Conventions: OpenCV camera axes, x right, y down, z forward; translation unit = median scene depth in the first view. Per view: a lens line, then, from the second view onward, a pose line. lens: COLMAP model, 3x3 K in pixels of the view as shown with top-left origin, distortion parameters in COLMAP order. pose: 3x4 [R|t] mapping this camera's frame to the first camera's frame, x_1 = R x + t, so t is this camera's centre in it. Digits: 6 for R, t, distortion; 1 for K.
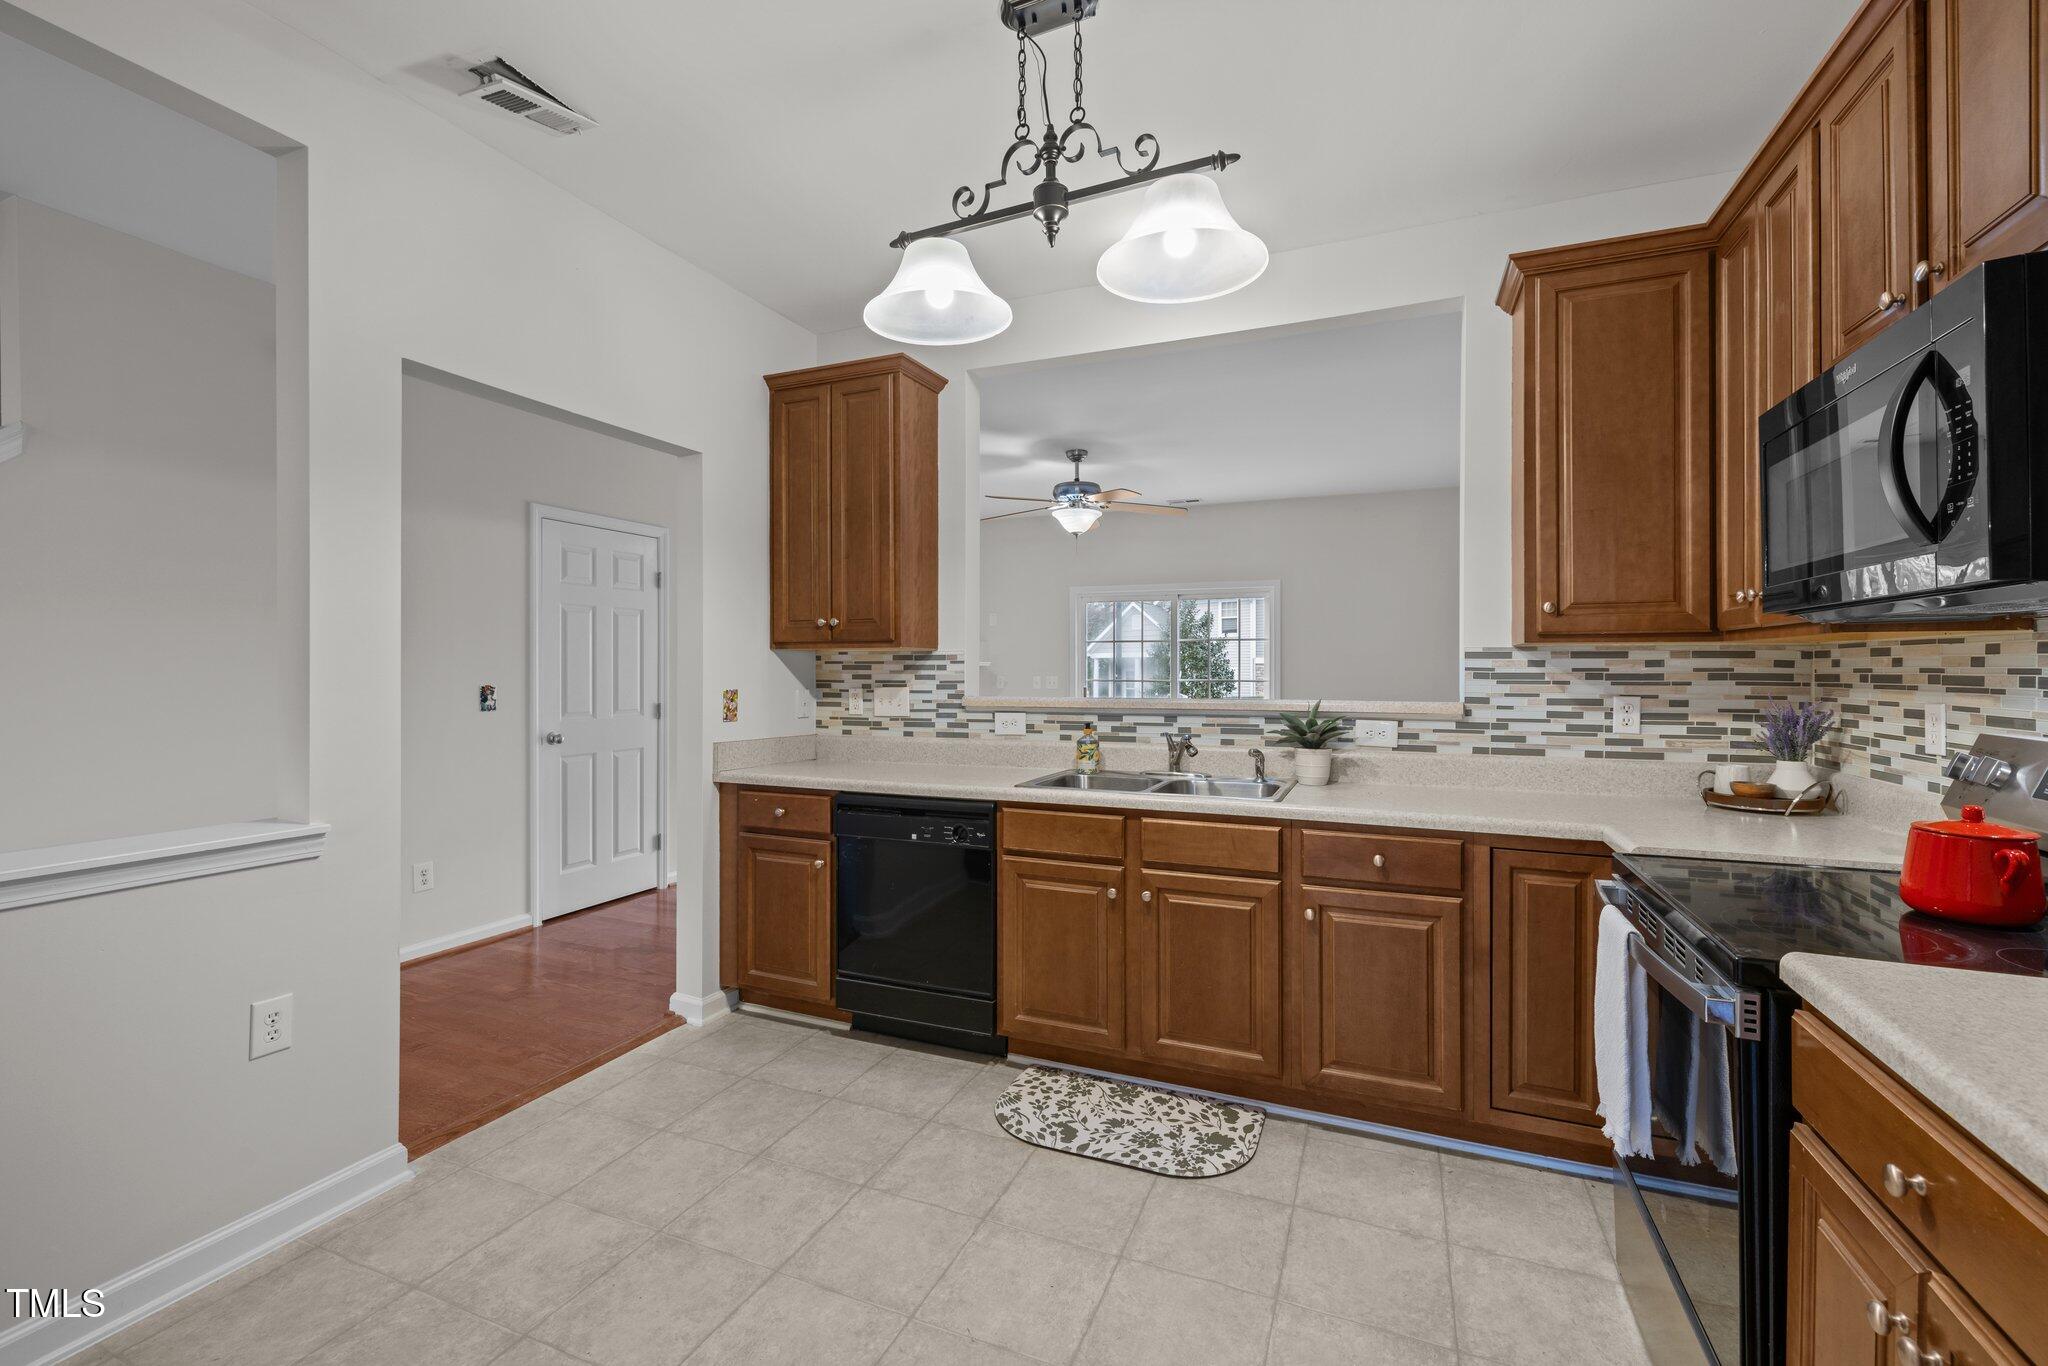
lens RADIAL K [[888.0, 0, 1024.0], [0, 888.0, 683.0], [0, 0, 1]] dist [0.000248, 0.000021]
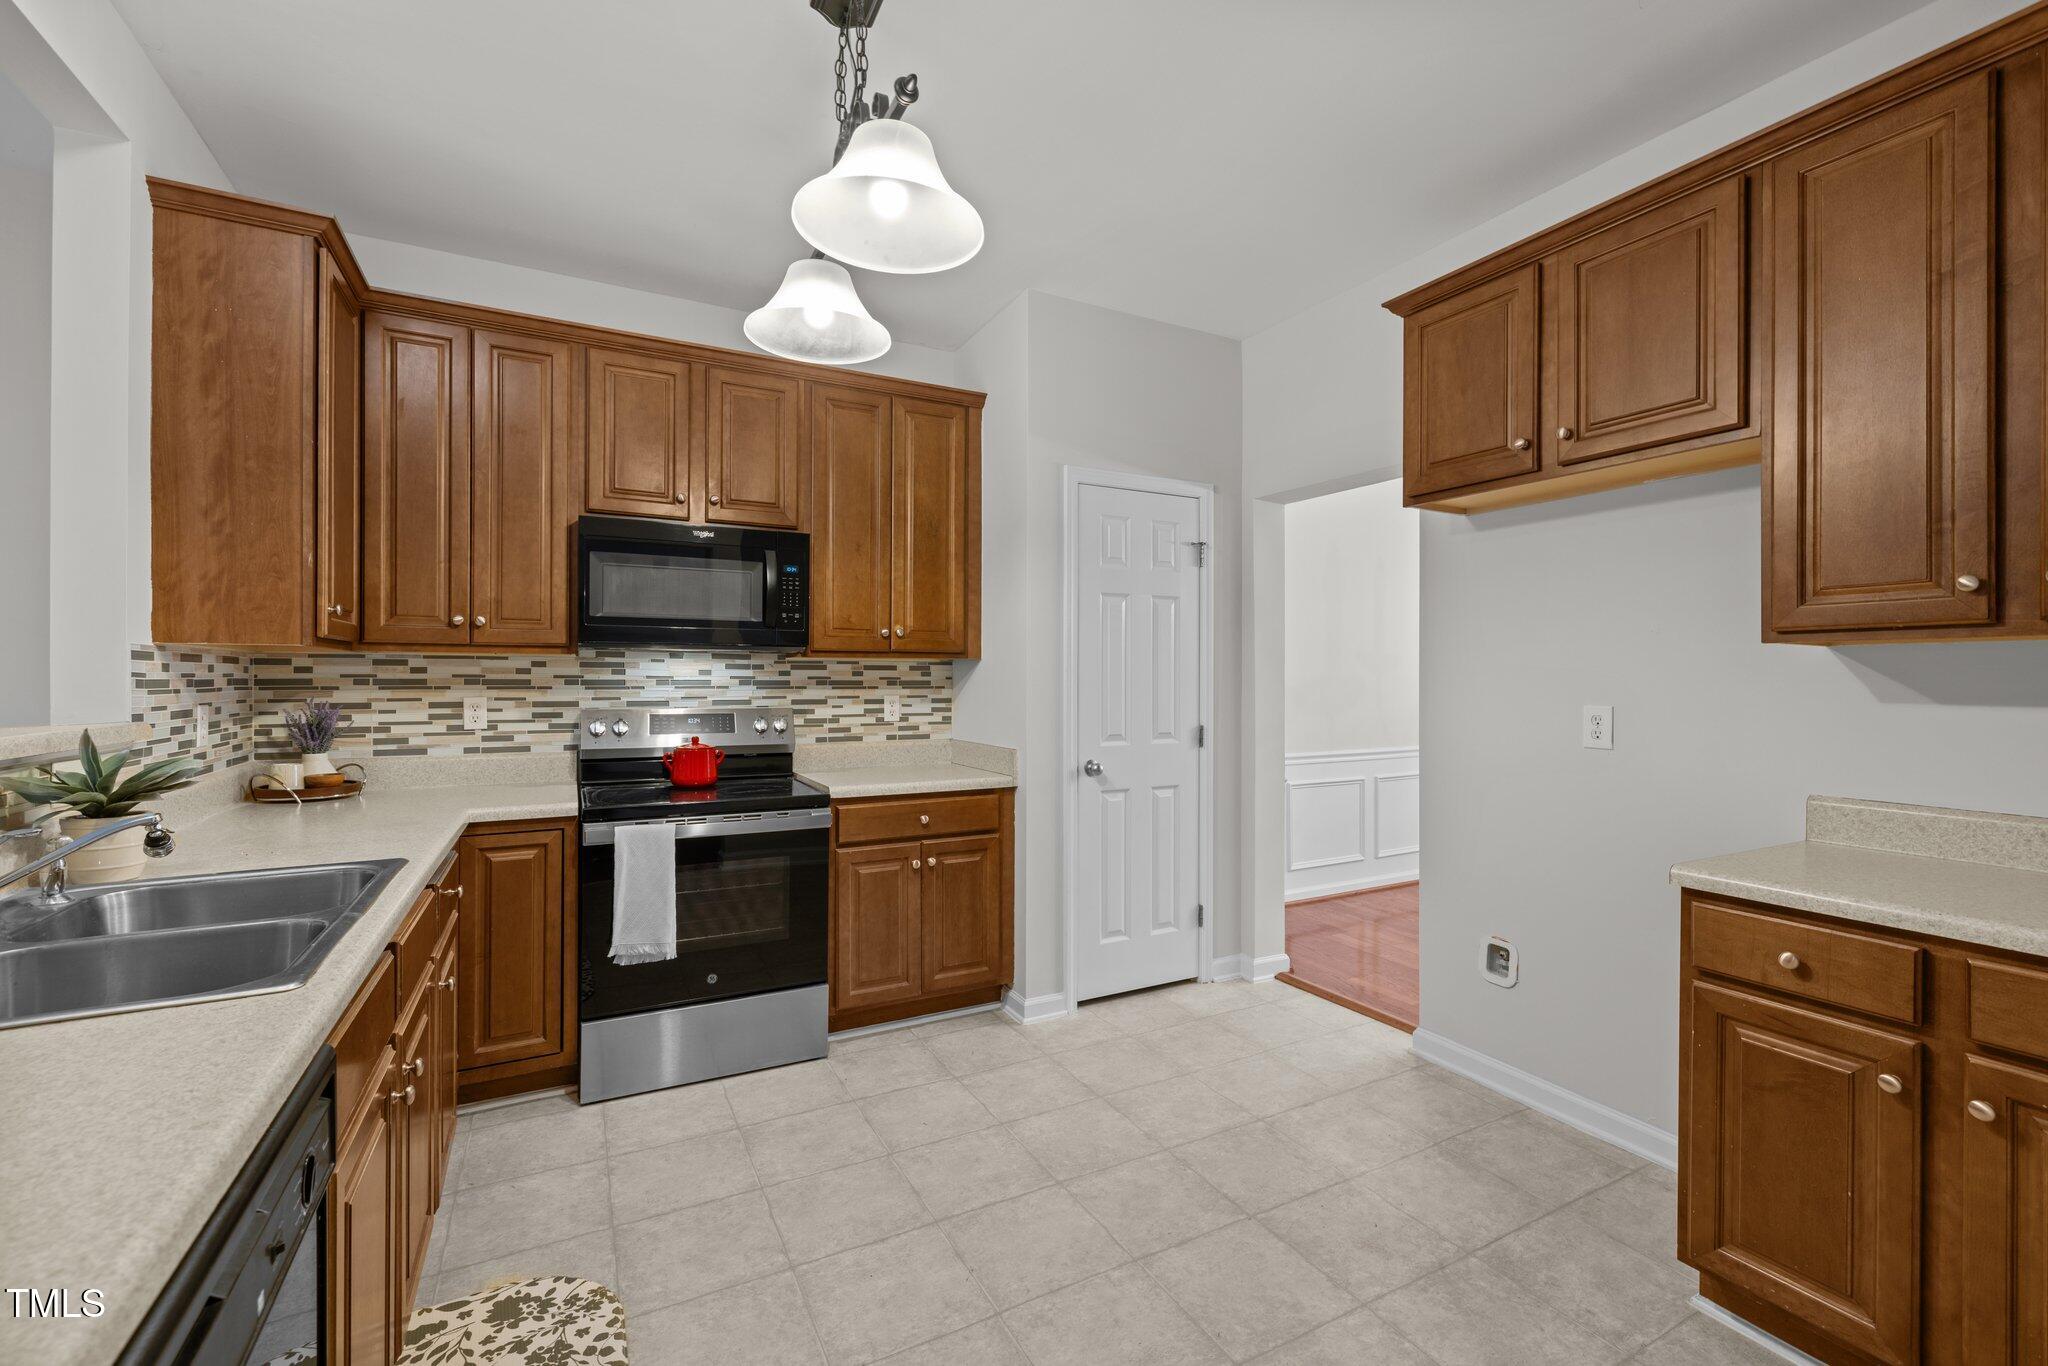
lens RADIAL K [[858.4, 0, 1019.3], [0, 858.4, 693.4], [0, 0, 1]] dist [0.000732, 0.000159]
pose [[-0.774798, -0.012190, 0.632092, -0.576327], [0.007681, 0.999559, 0.028692, -0.016419], [-0.632163, 0.027085, -0.774362, 1.315052]]
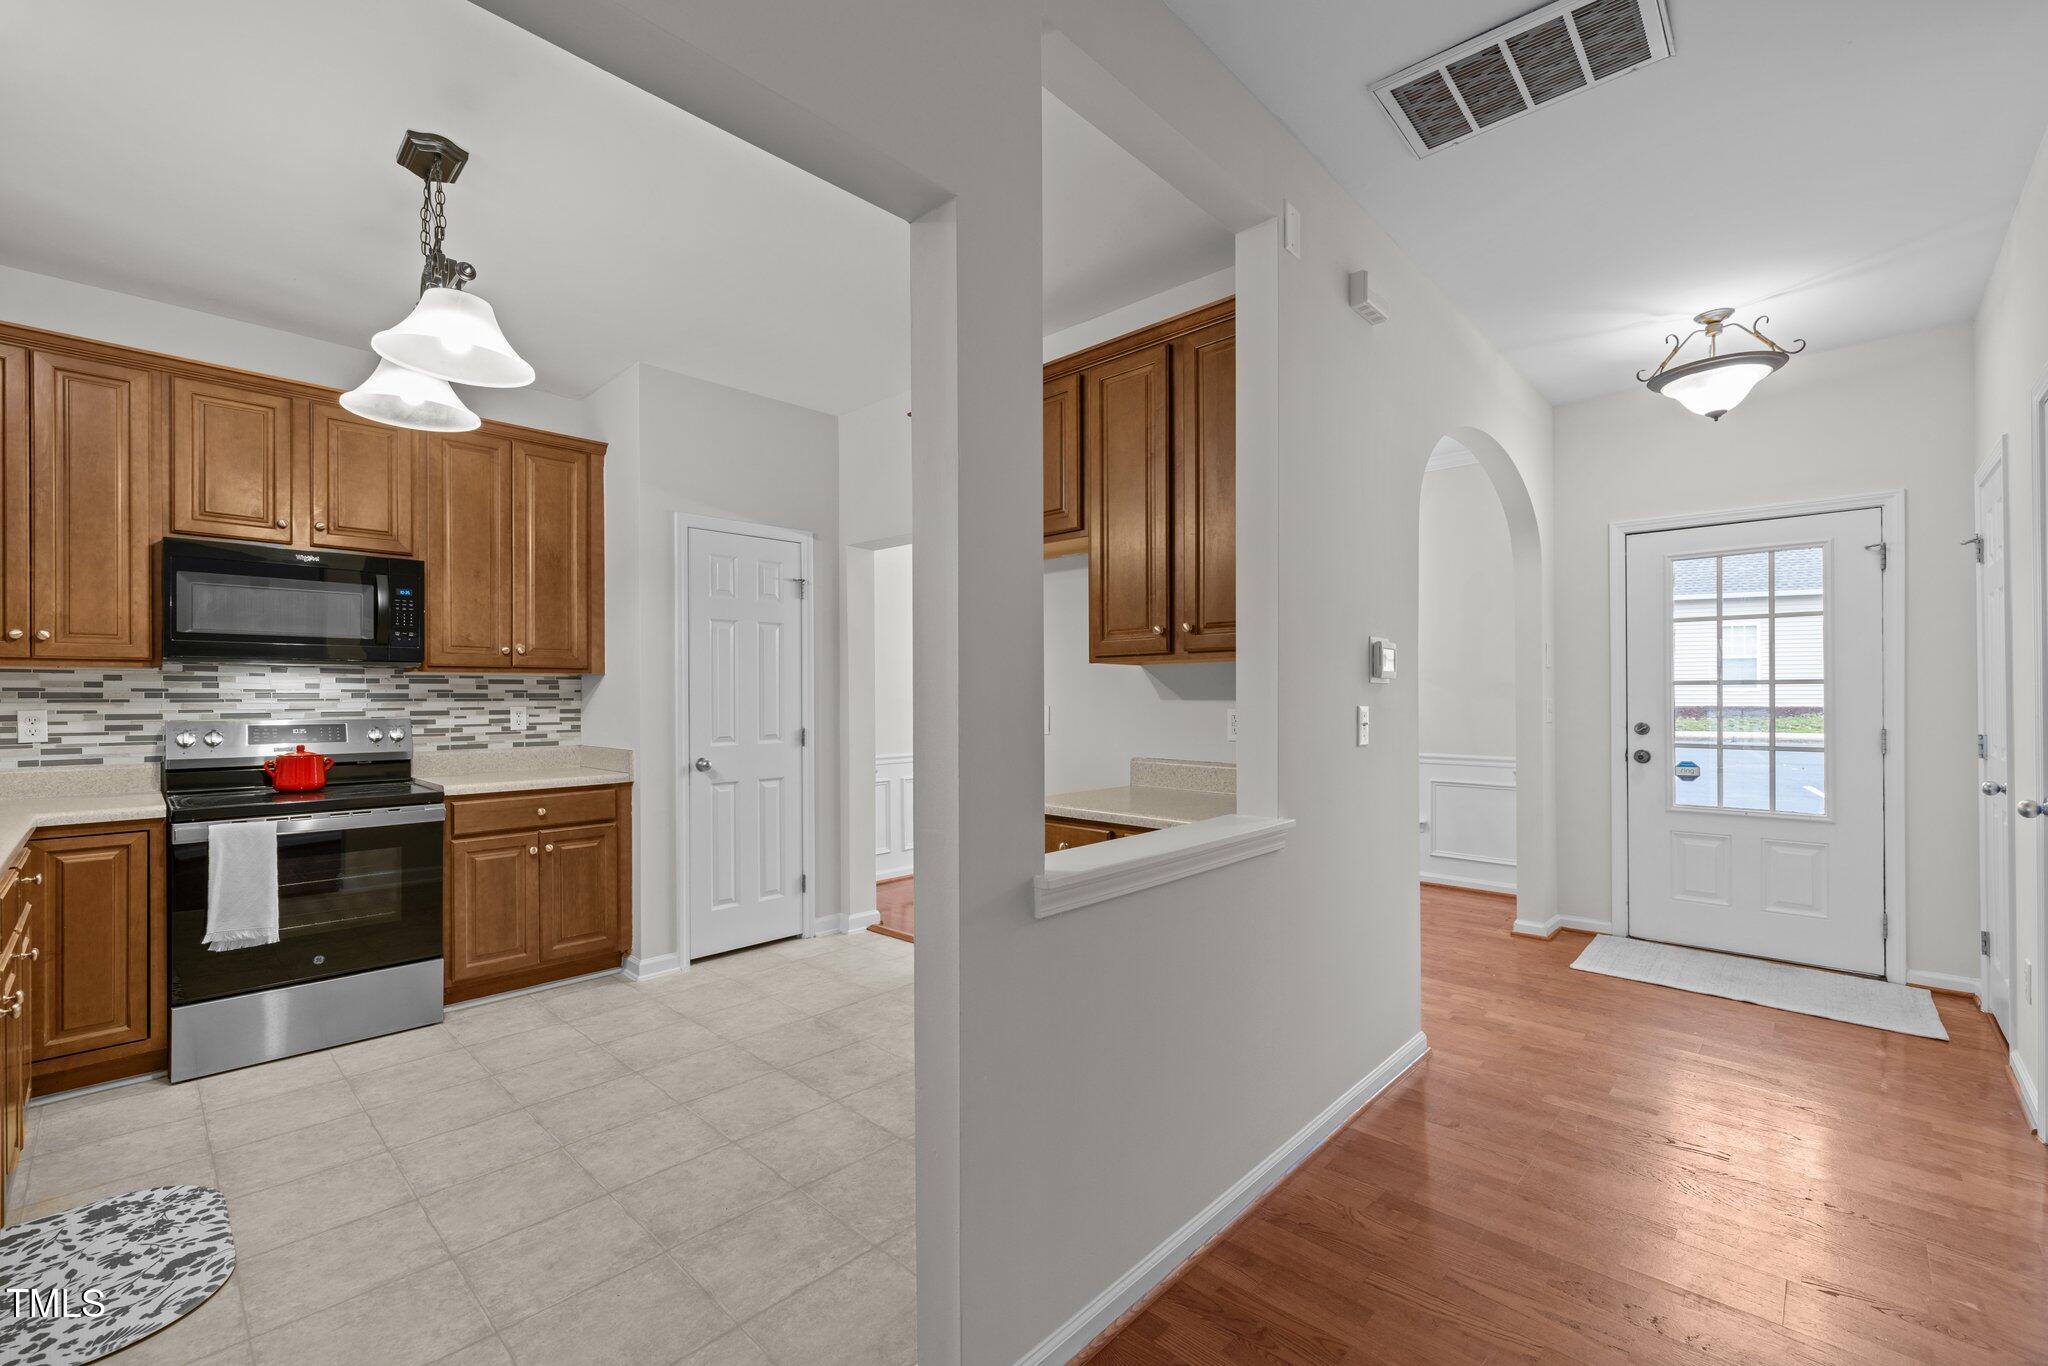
lens RADIAL K [[858.4, 0, 1019.3], [0, 858.4, 693.4], [0, 0, 1]] dist [0.000732, 0.000159]
pose [[-0.937821, 0.006389, 0.347060, -0.972839], [0.011164, 0.999869, 0.011759, -0.004621], [-0.346939, 0.014903, -0.937769, 1.532100]]
